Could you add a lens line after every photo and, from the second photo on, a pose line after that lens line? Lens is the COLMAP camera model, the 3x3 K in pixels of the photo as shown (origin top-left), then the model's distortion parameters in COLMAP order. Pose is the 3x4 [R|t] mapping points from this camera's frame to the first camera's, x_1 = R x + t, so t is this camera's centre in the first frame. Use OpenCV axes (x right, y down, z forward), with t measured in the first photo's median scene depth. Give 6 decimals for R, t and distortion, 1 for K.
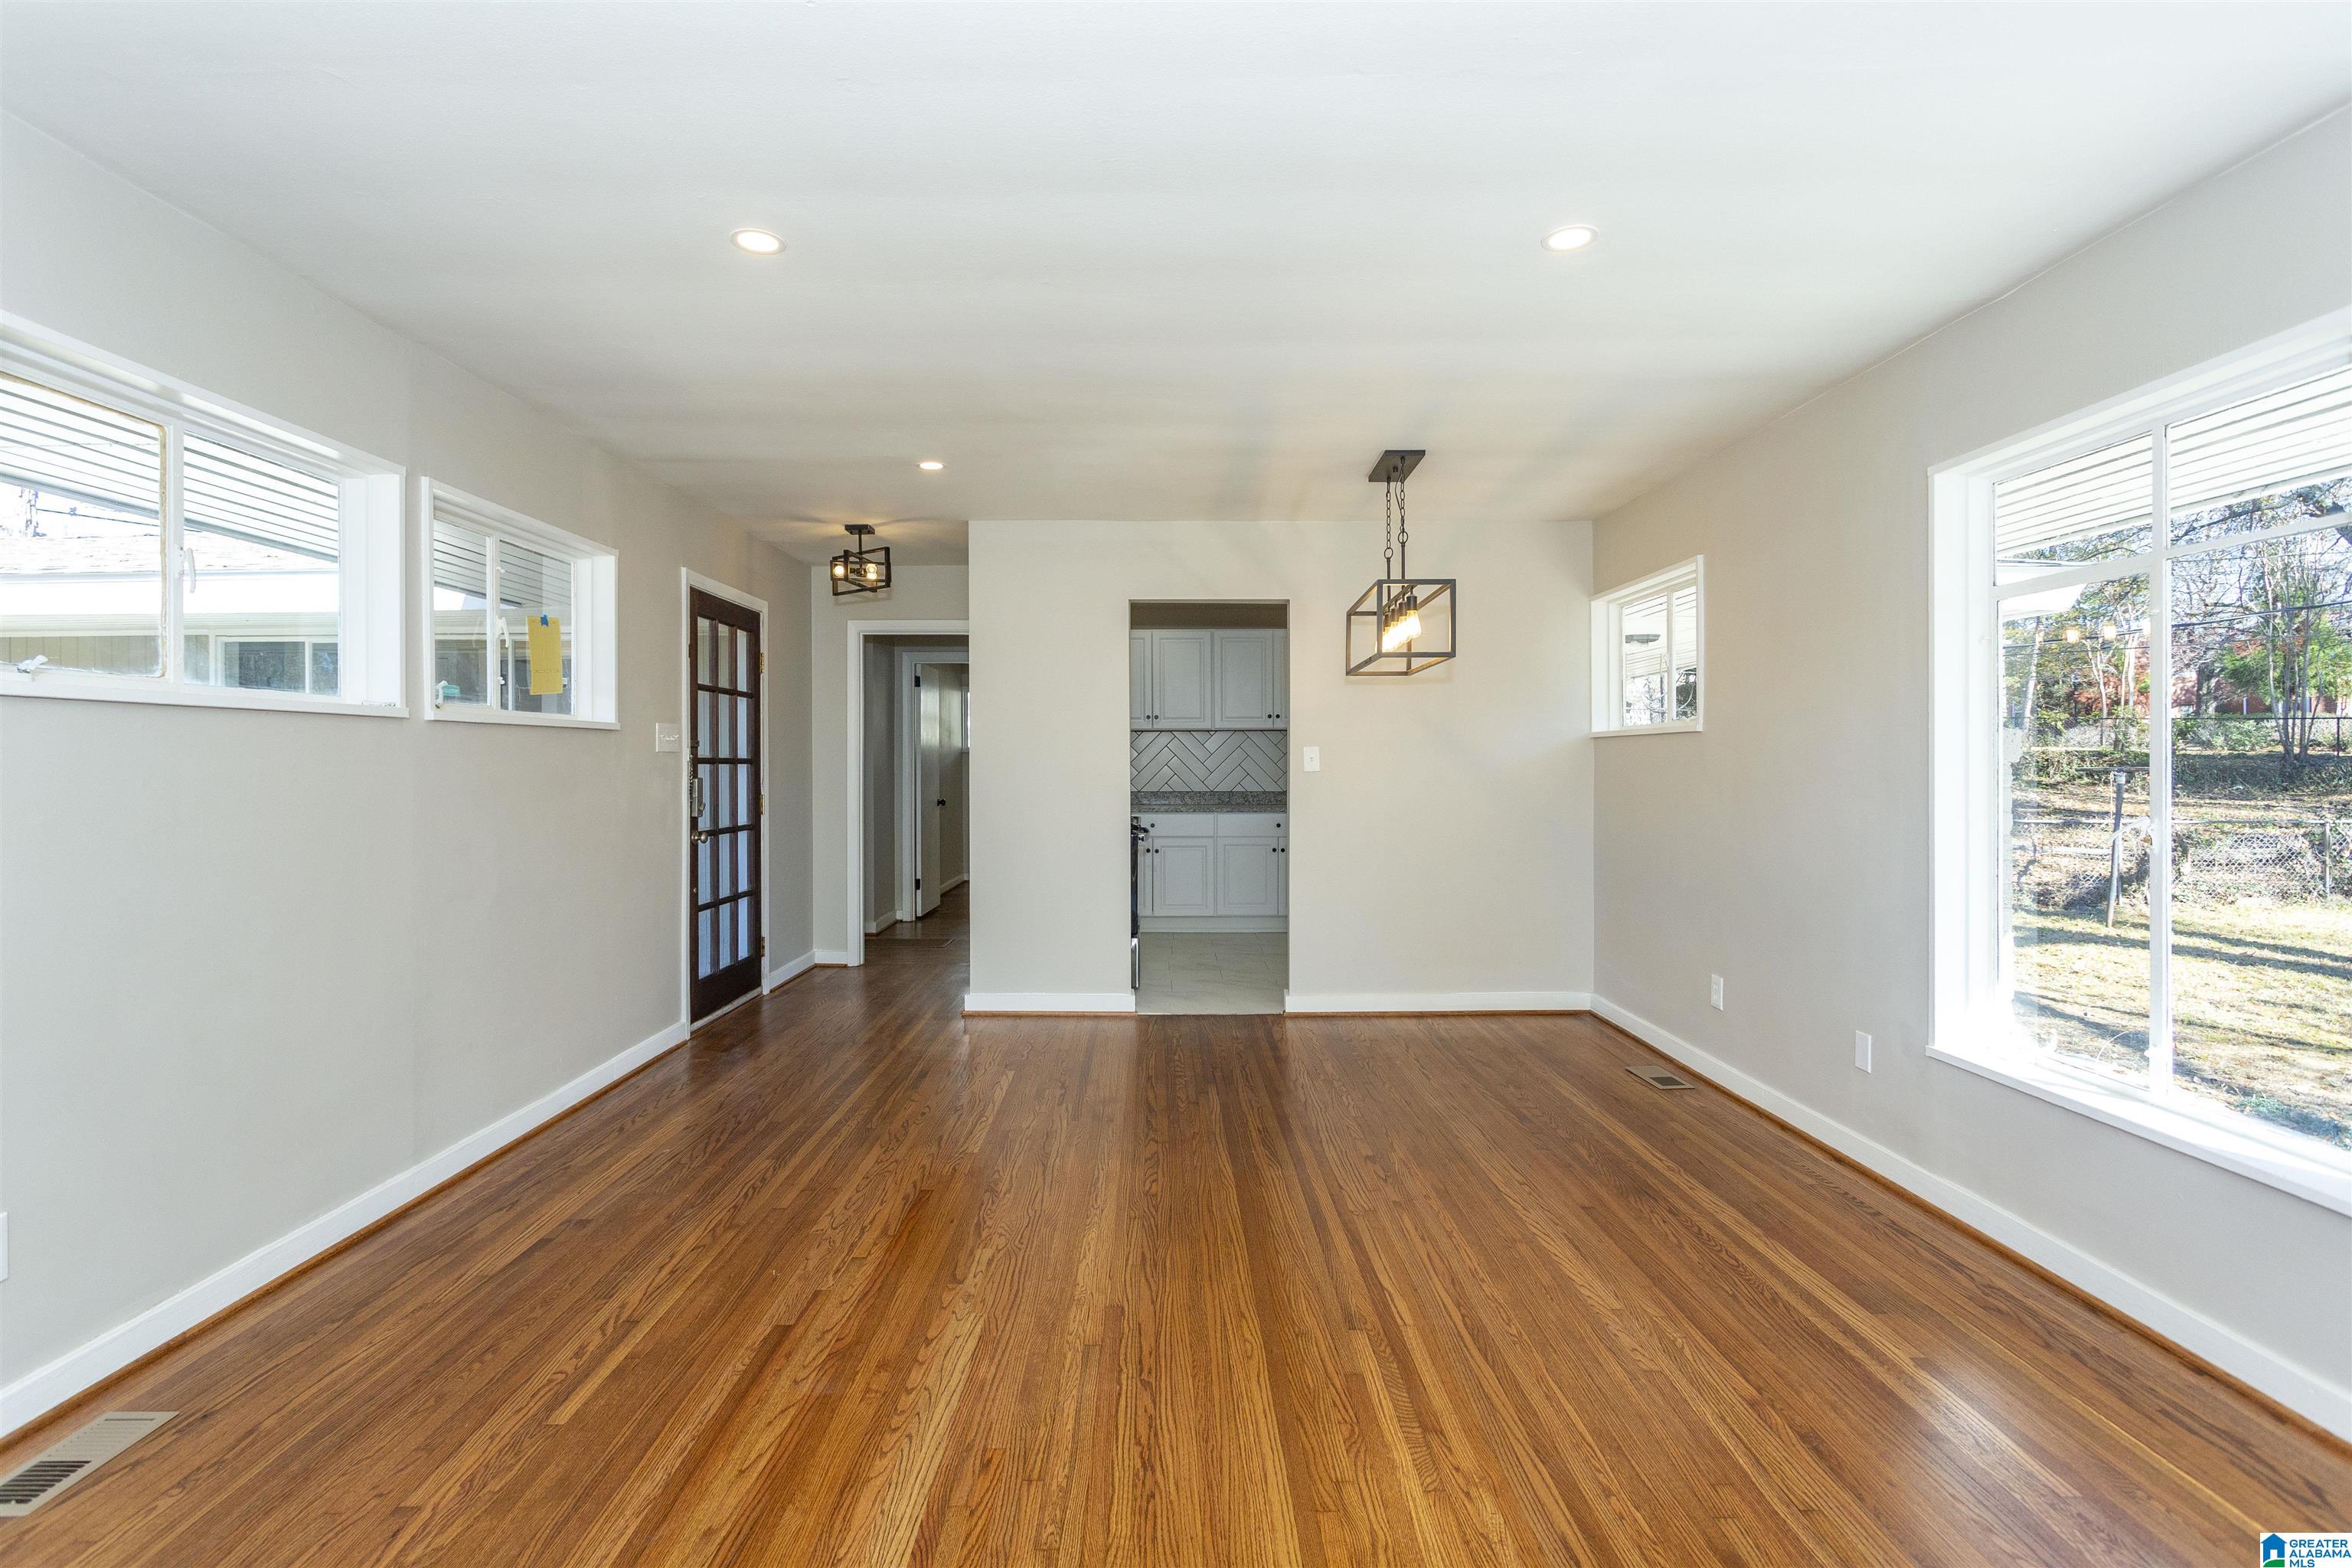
lens RADIAL K [[1127.7, 0, 1185.9], [0, 1127.7, 767.6], [0, 0, 1]] dist [-0.002017, 0.004504]
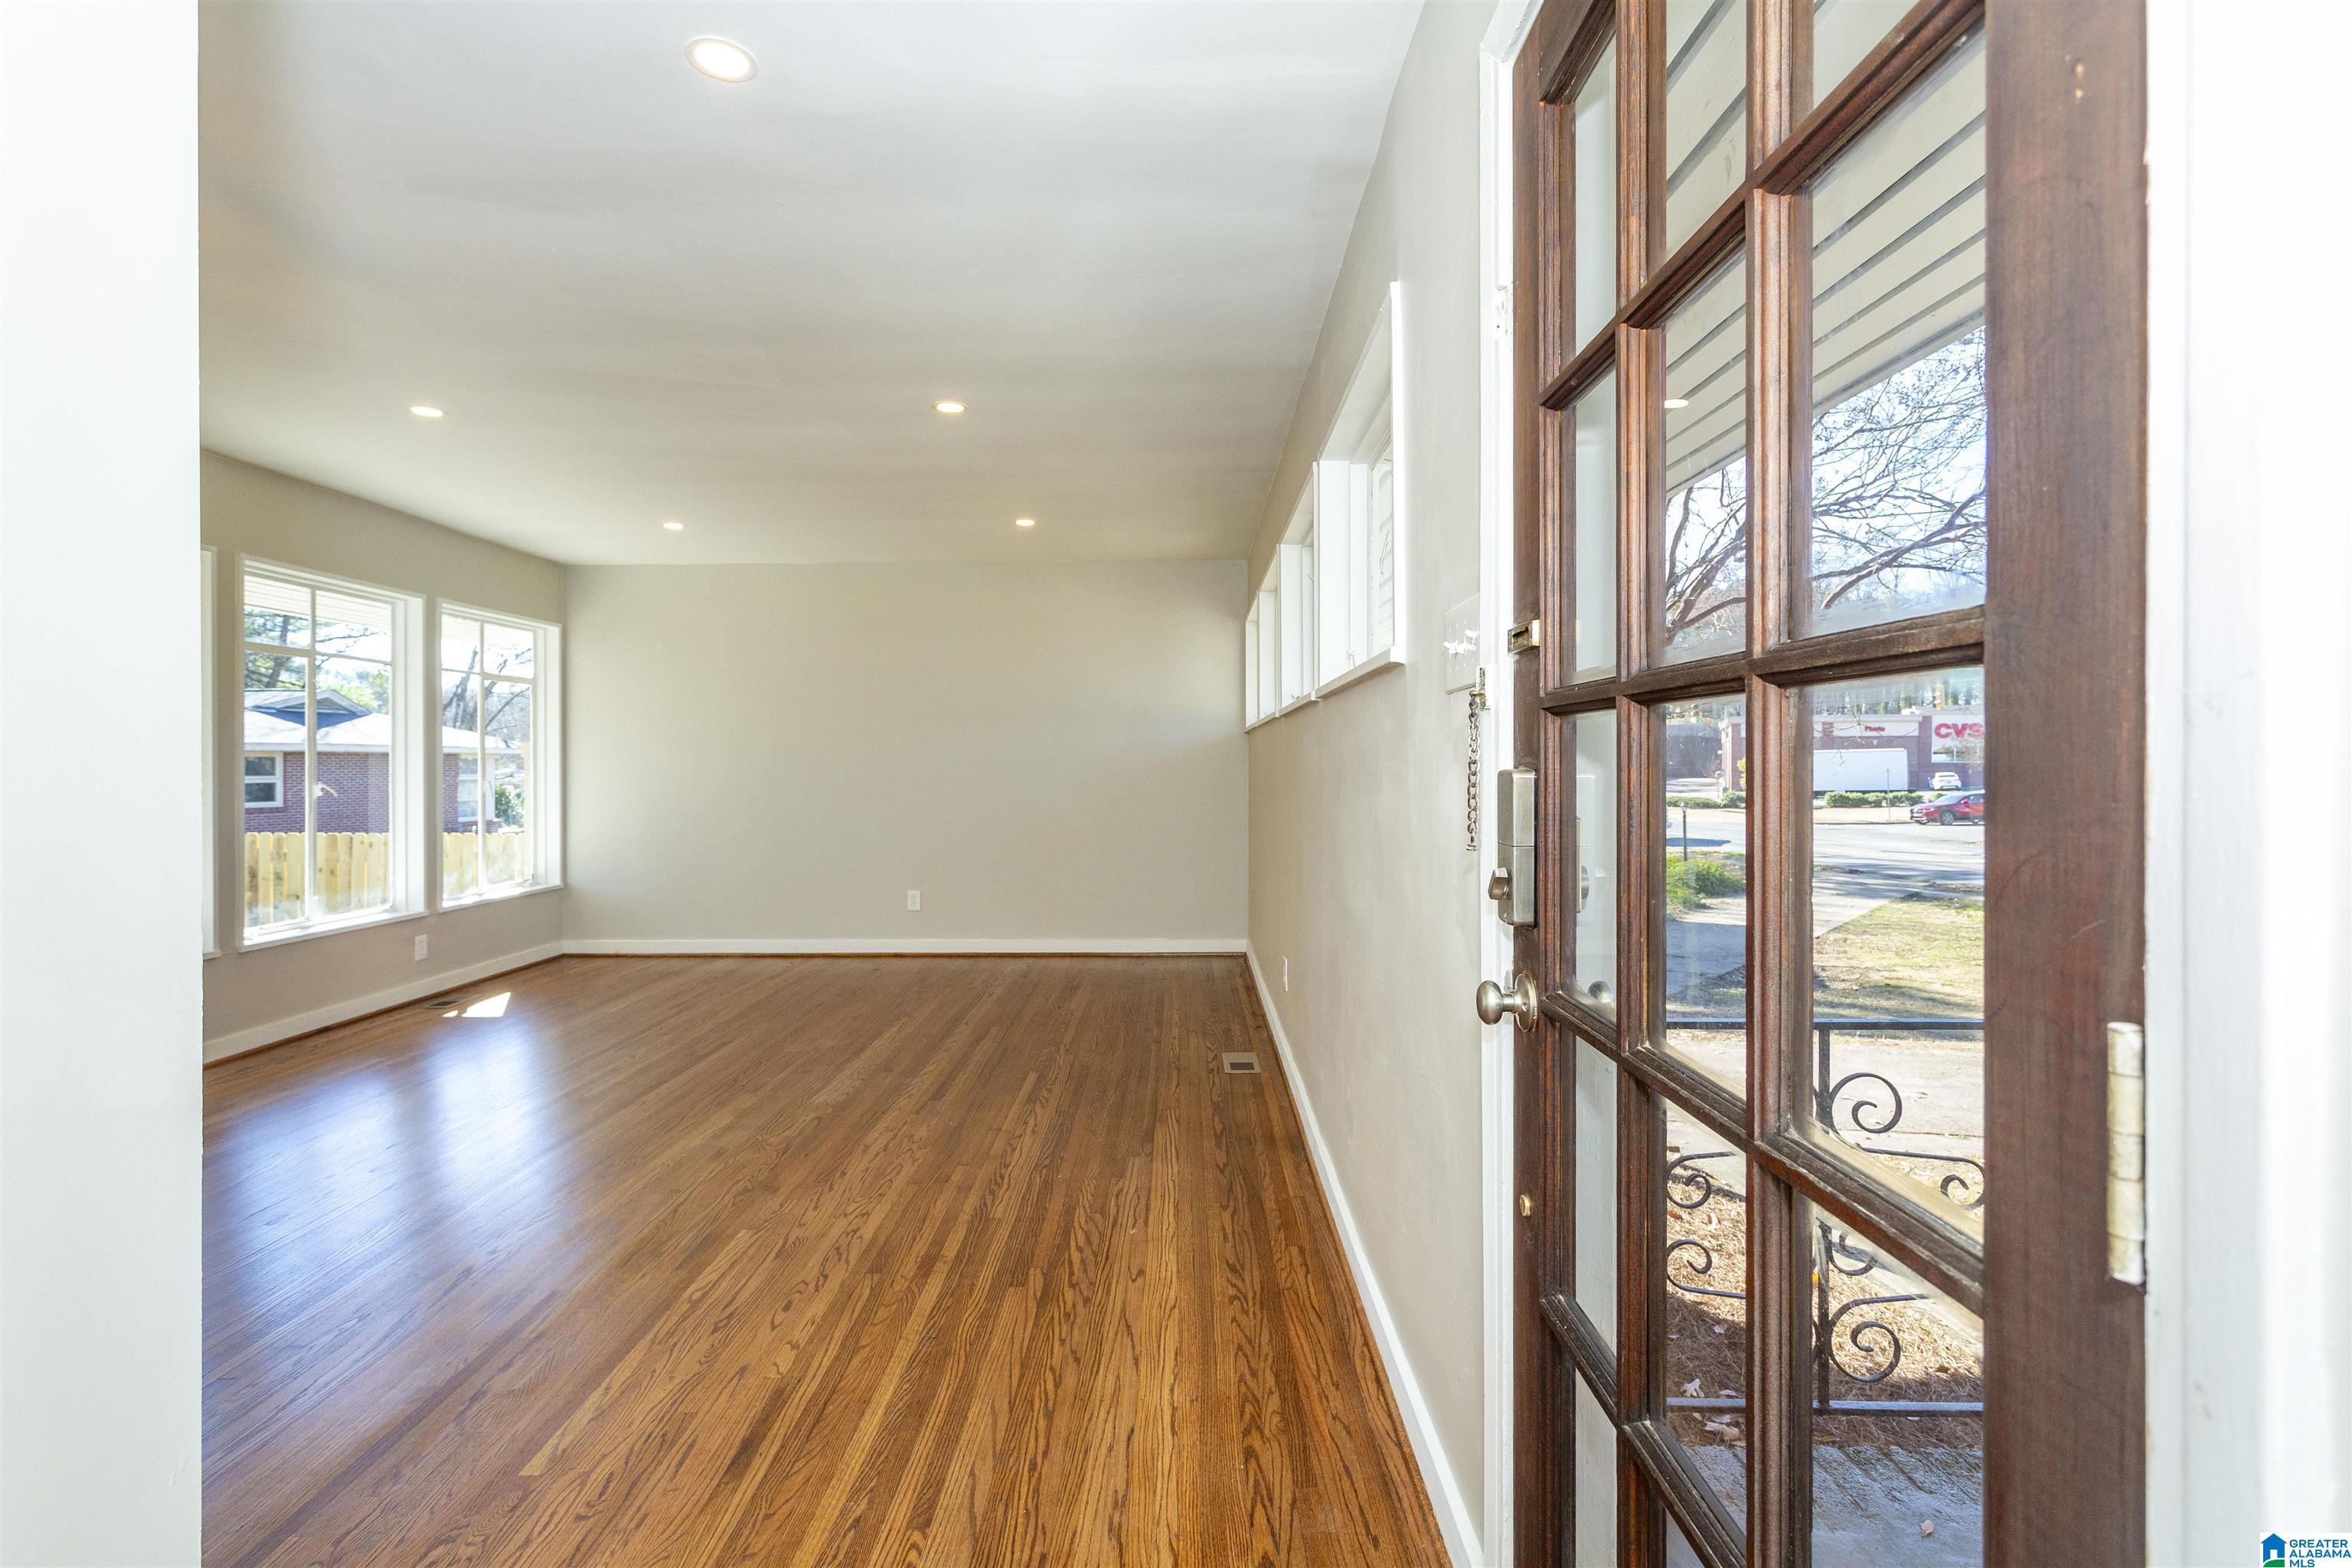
lens RADIAL K [[1127.7, 0, 1157.5], [0, 1127.7, 763.2], [0, 0, 1]] dist [-0.002017, 0.004504]
pose [[-0.999102, 0.004336, 0.042142, -0.329825], [0.004587, 0.999972, 0.005868, 0.005914], [-0.042115, 0.006056, -0.999094, 1.145842]]
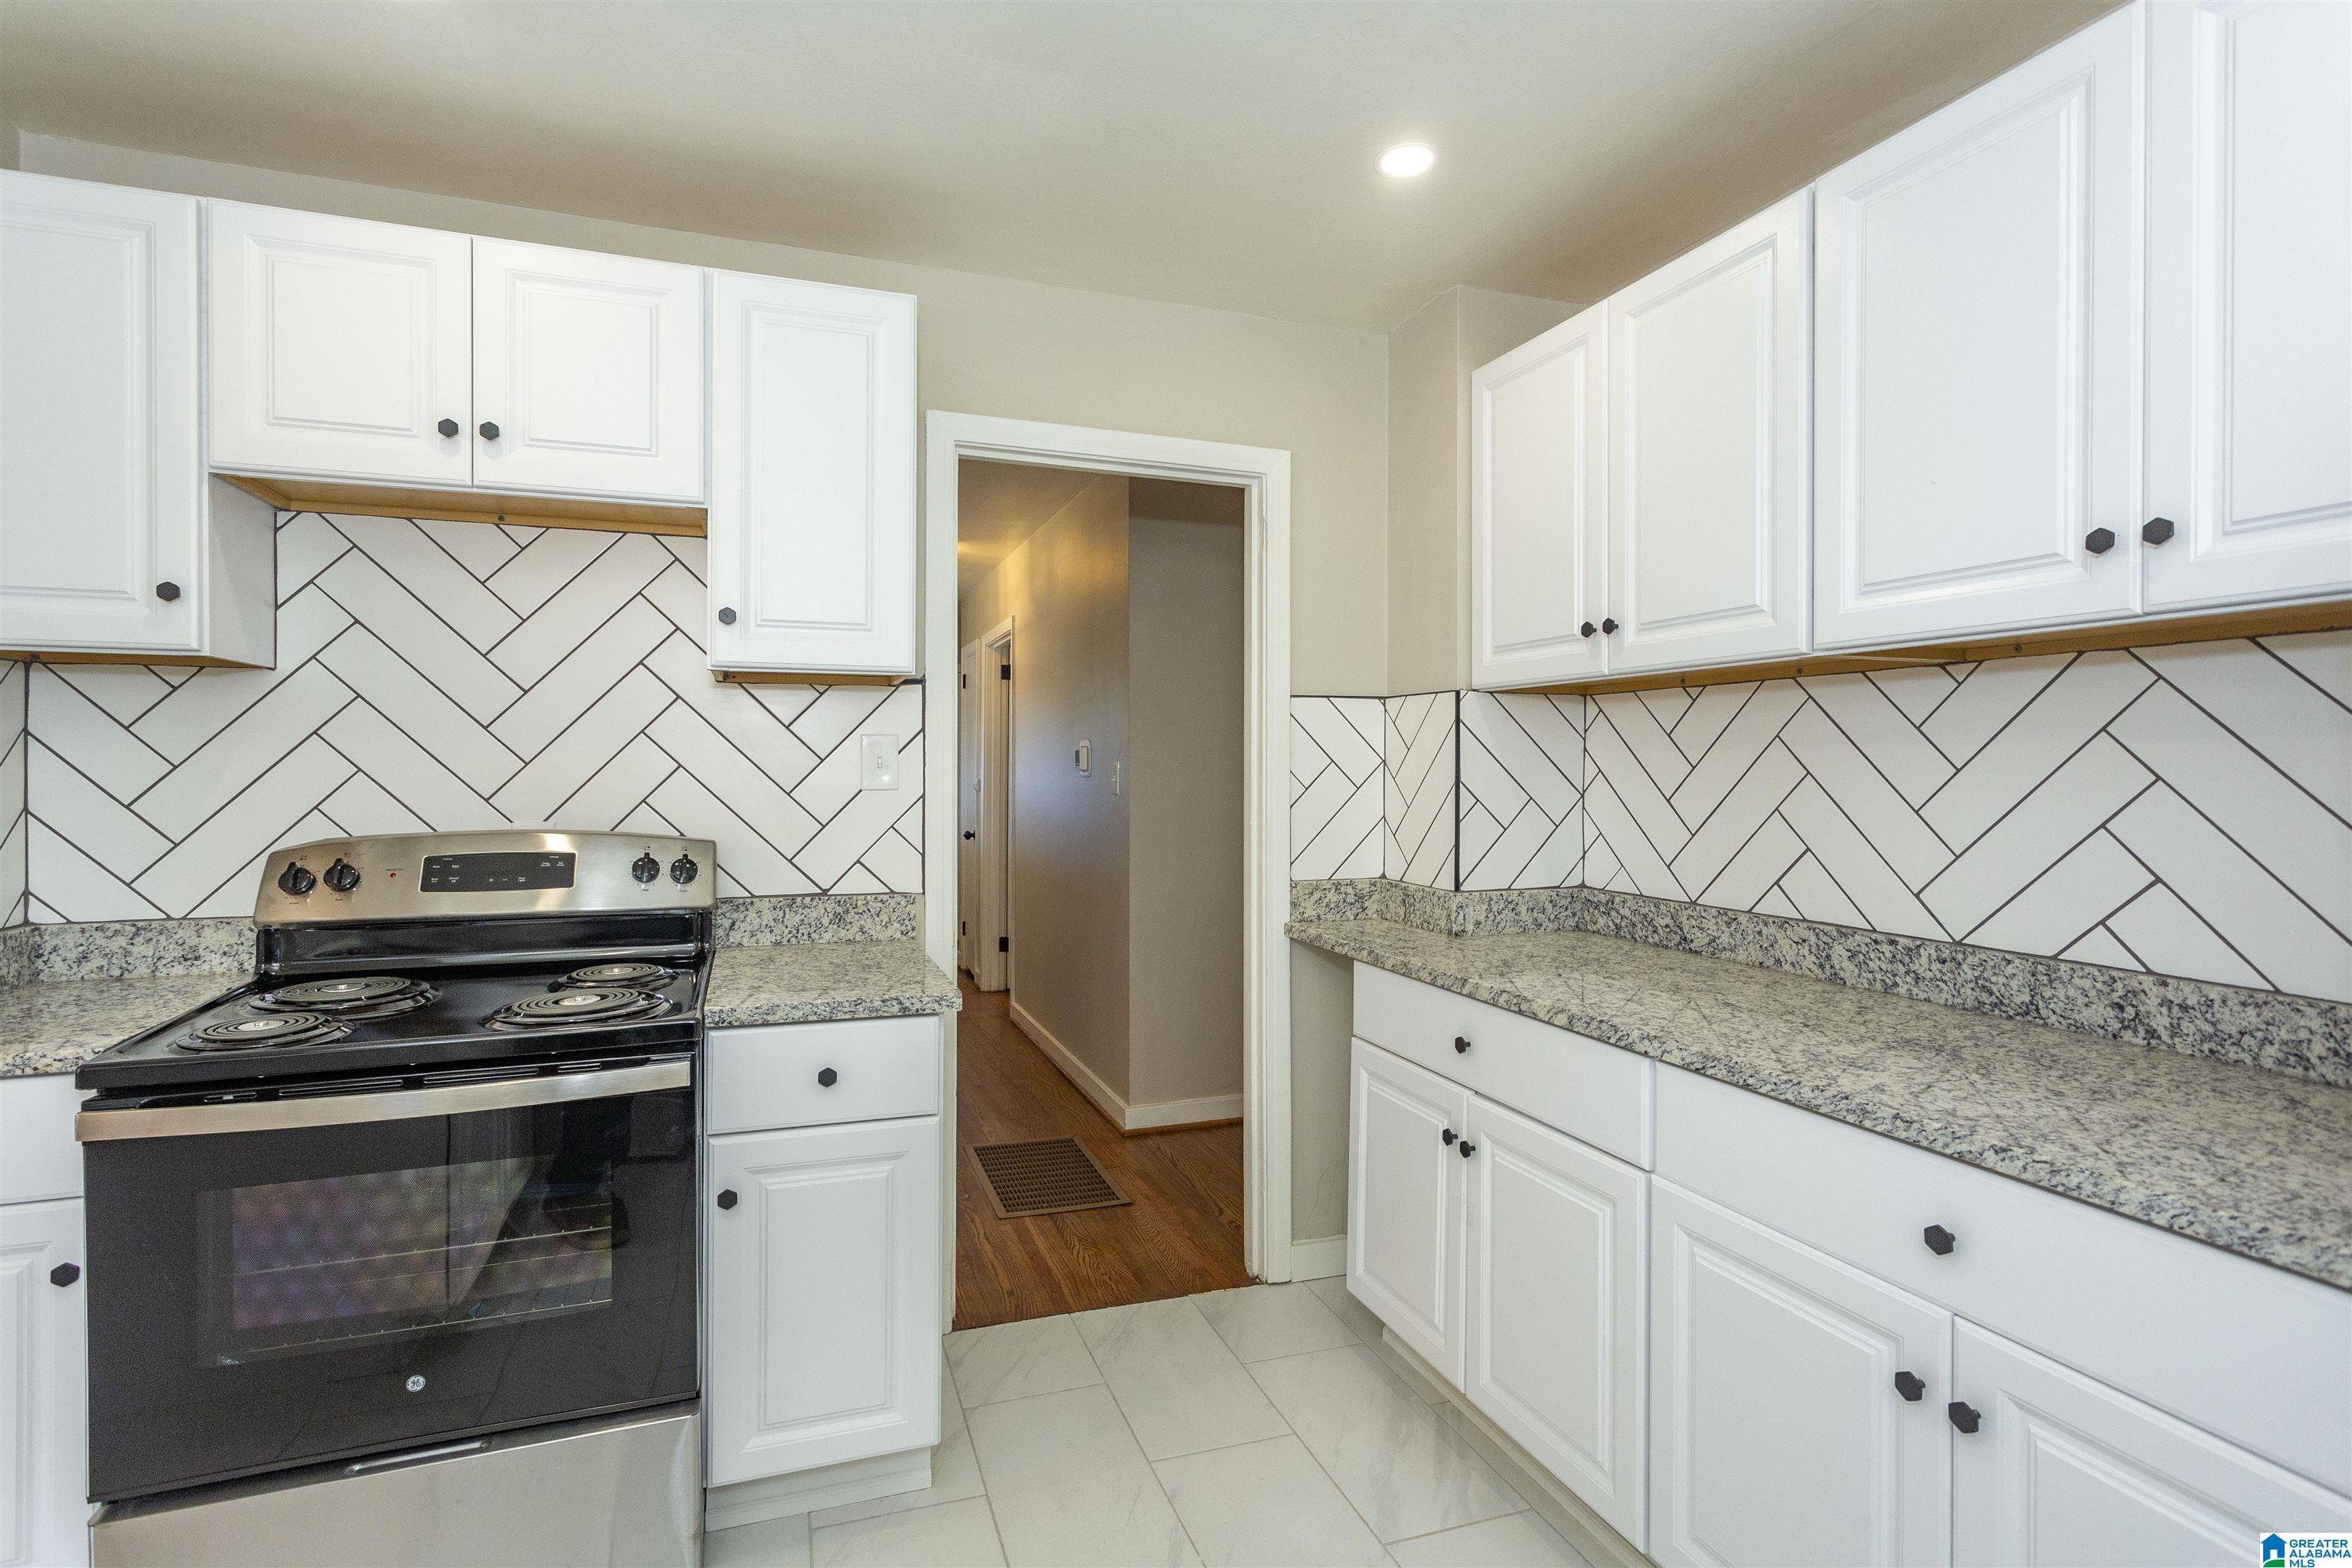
lens RADIAL K [[1127.7, 0, 1129.0], [0, 1127.7, 768.4], [0, 0, 1]] dist [-0.002017, 0.004504]
pose [[0.301725, 0.005612, -0.953378, 0.285315], [-0.010418, 0.999942, 0.002589, -0.017682], [0.953338, 0.009151, 0.301766, 1.236005]]
